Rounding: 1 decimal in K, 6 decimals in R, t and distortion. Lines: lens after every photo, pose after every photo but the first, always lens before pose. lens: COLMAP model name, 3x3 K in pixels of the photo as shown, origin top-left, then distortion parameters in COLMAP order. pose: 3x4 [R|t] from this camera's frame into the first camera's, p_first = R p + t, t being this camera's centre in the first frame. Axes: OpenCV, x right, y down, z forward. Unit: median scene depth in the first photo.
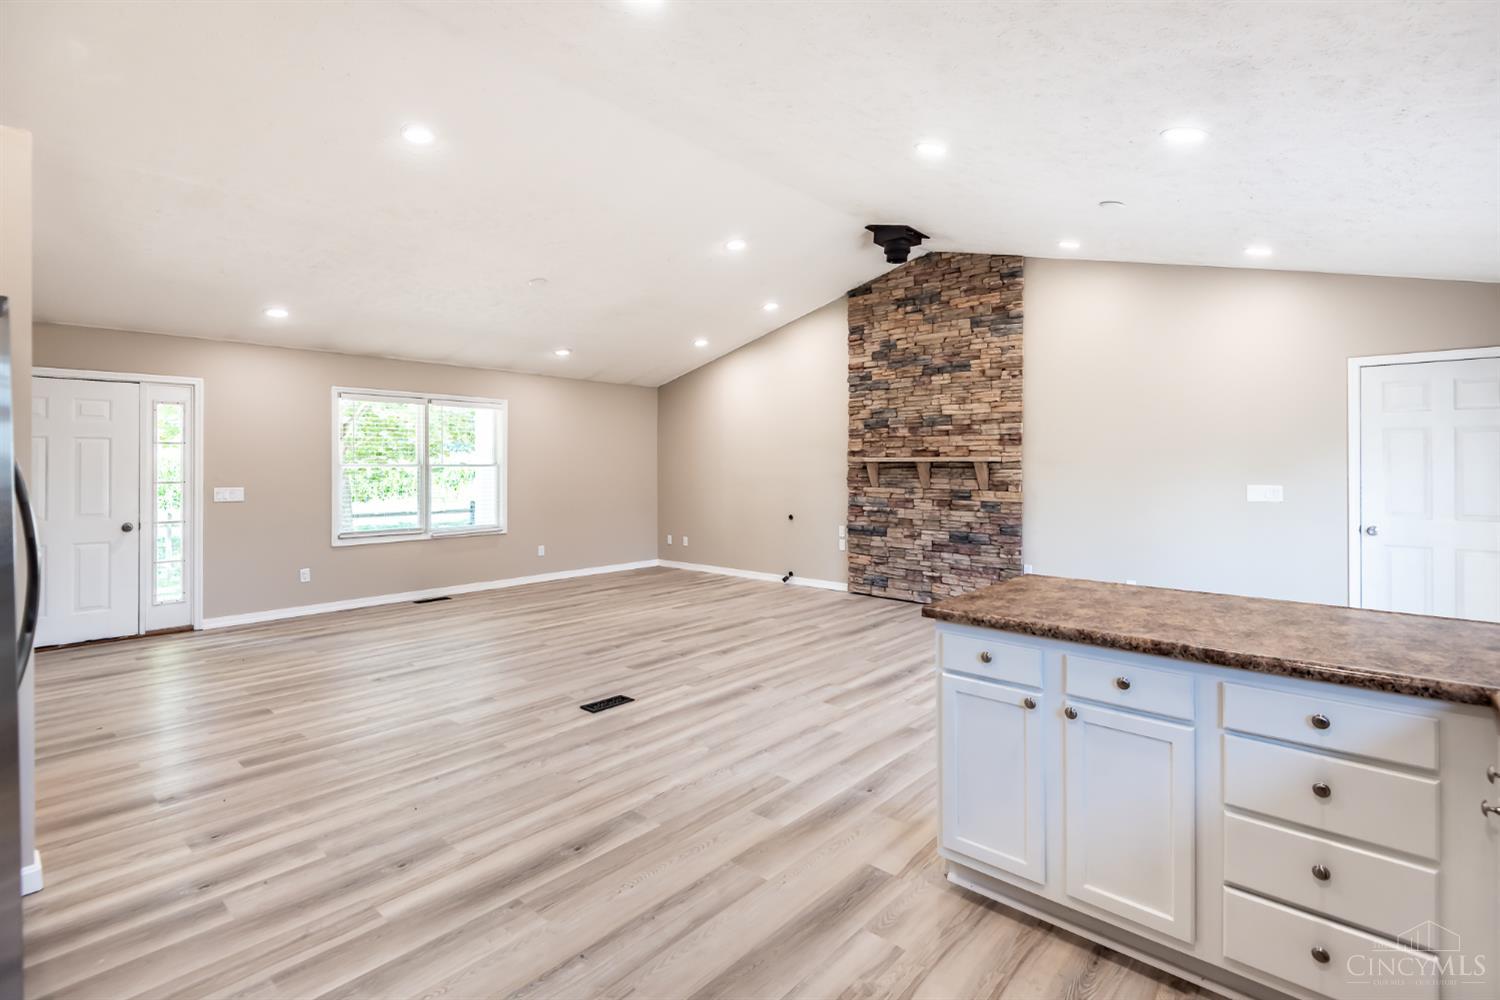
lens RADIAL K [[709.4, 0, 745.4], [0, 709.4, 464.5], [0, 0, 1]] dist [0.025038, -0.015617]
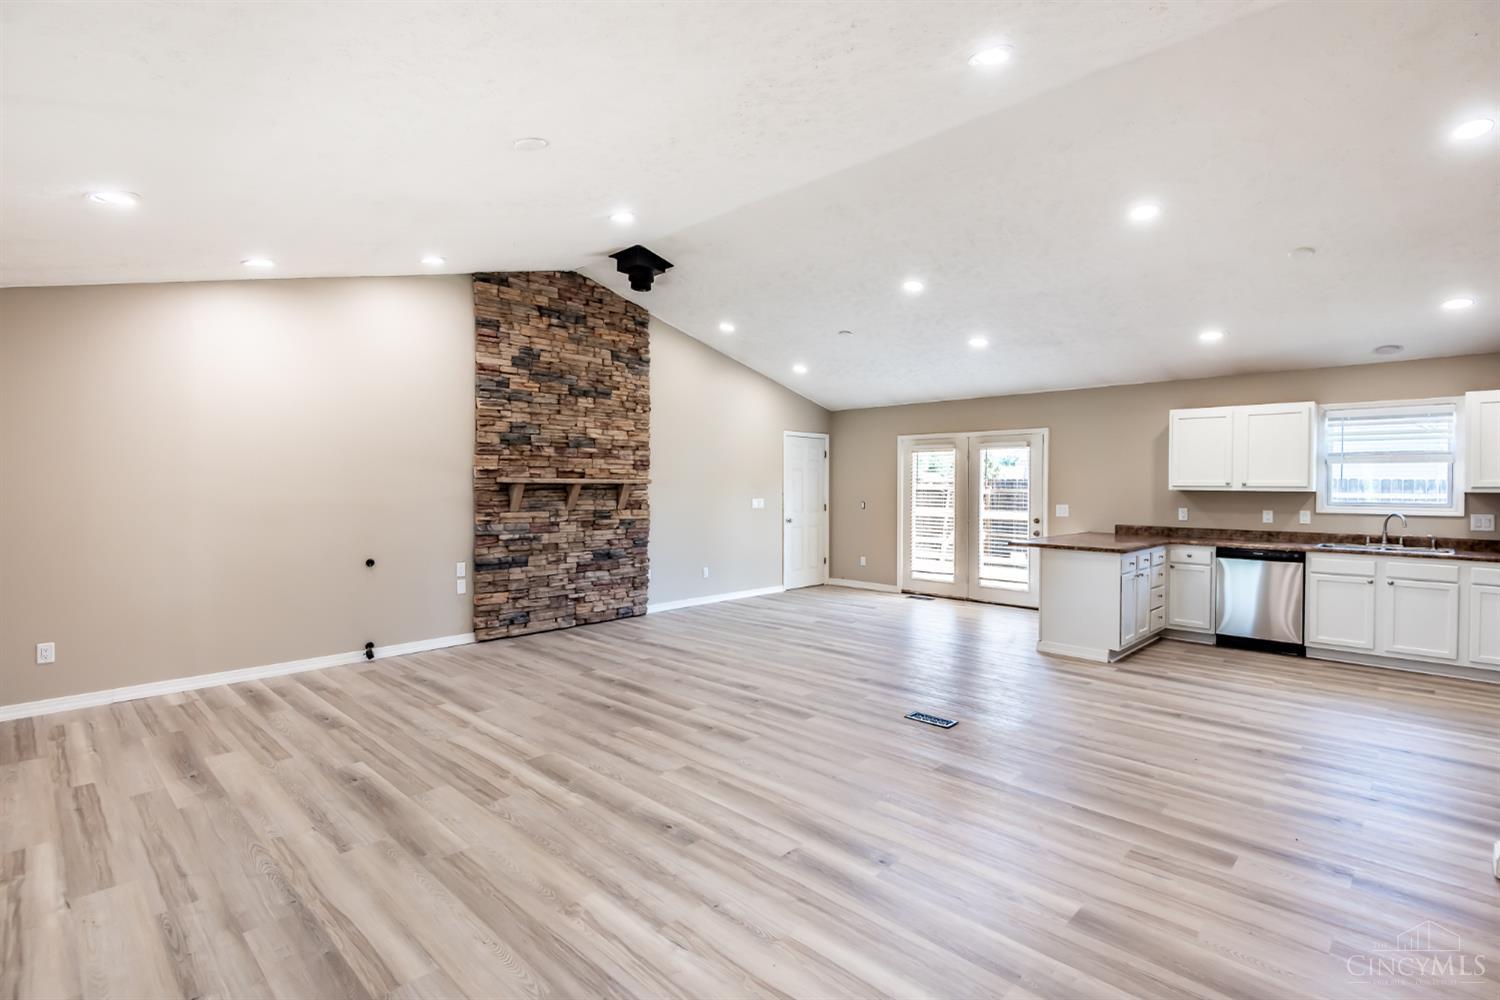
lens RADIAL K [[702.7, 0, 749.6], [0, 702.7, 489.8], [0, 0, 1]] dist [0.002522, -0.015040]
pose [[0.021733, -0.009151, 0.999722, -0.713937], [-0.008335, 0.999922, 0.009334, -0.006088], [-0.999729, -0.008535, 0.021655, 0.731639]]
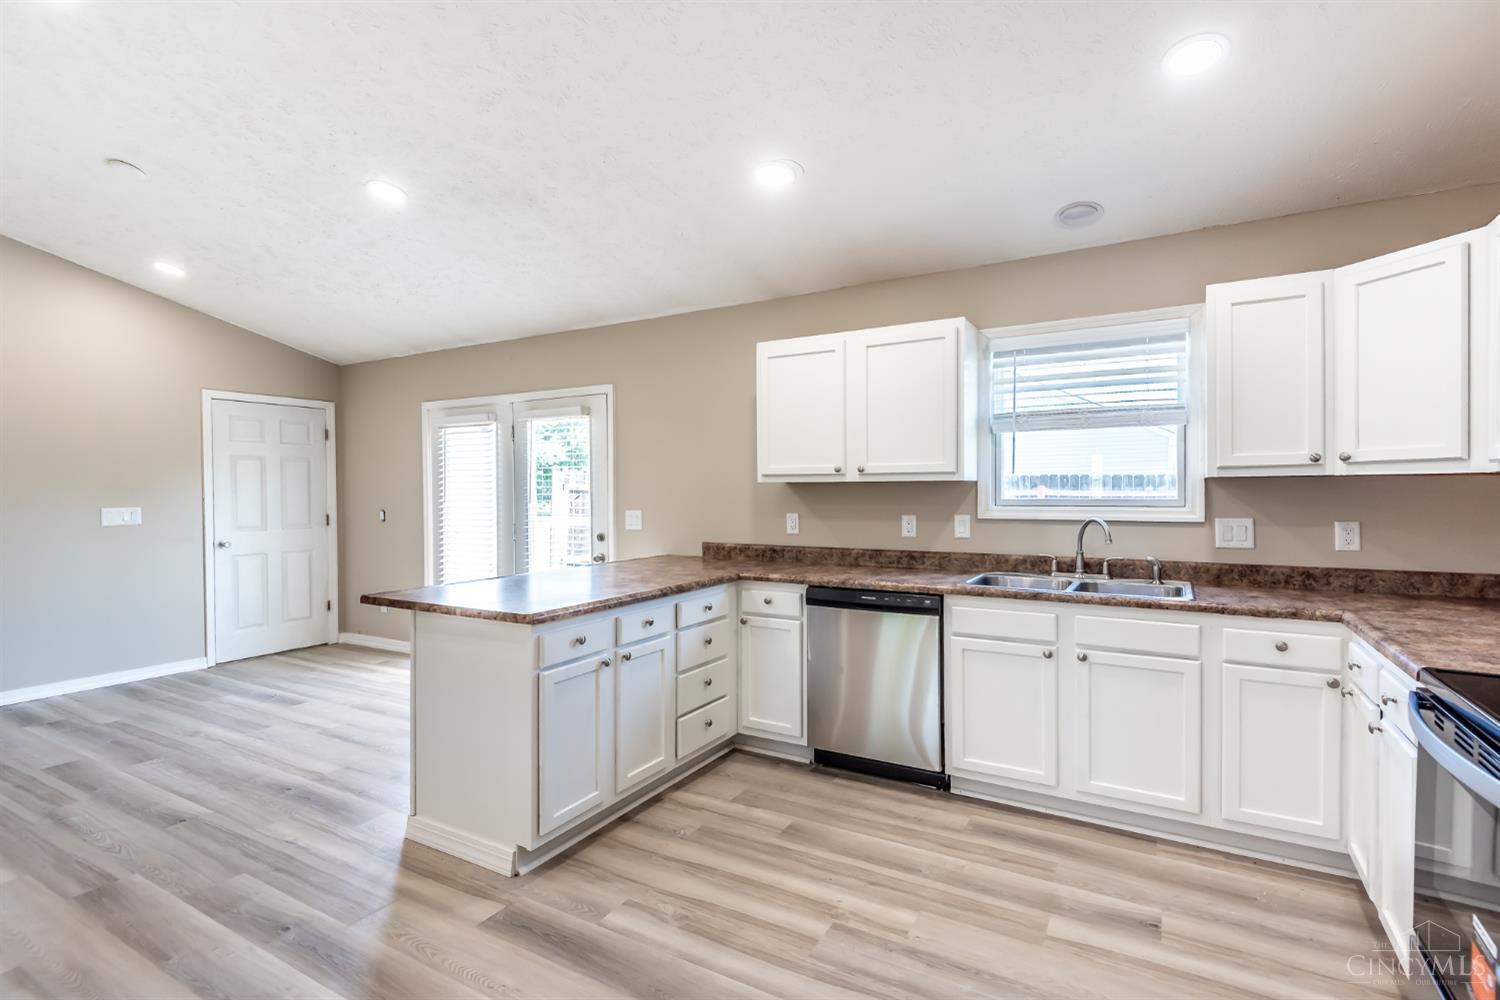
lens RADIAL K [[622.4, 0, 779.9], [0, 622.4, 495.8], [0, 0, 1]] dist [0.002465, -0.009131]
pose [[-0.198337, -0.006543, 0.980112, -0.182609], [0.001597, 0.999974, 0.006998, 0.006495], [-0.980133, 0.002953, -0.198322, 0.220889]]
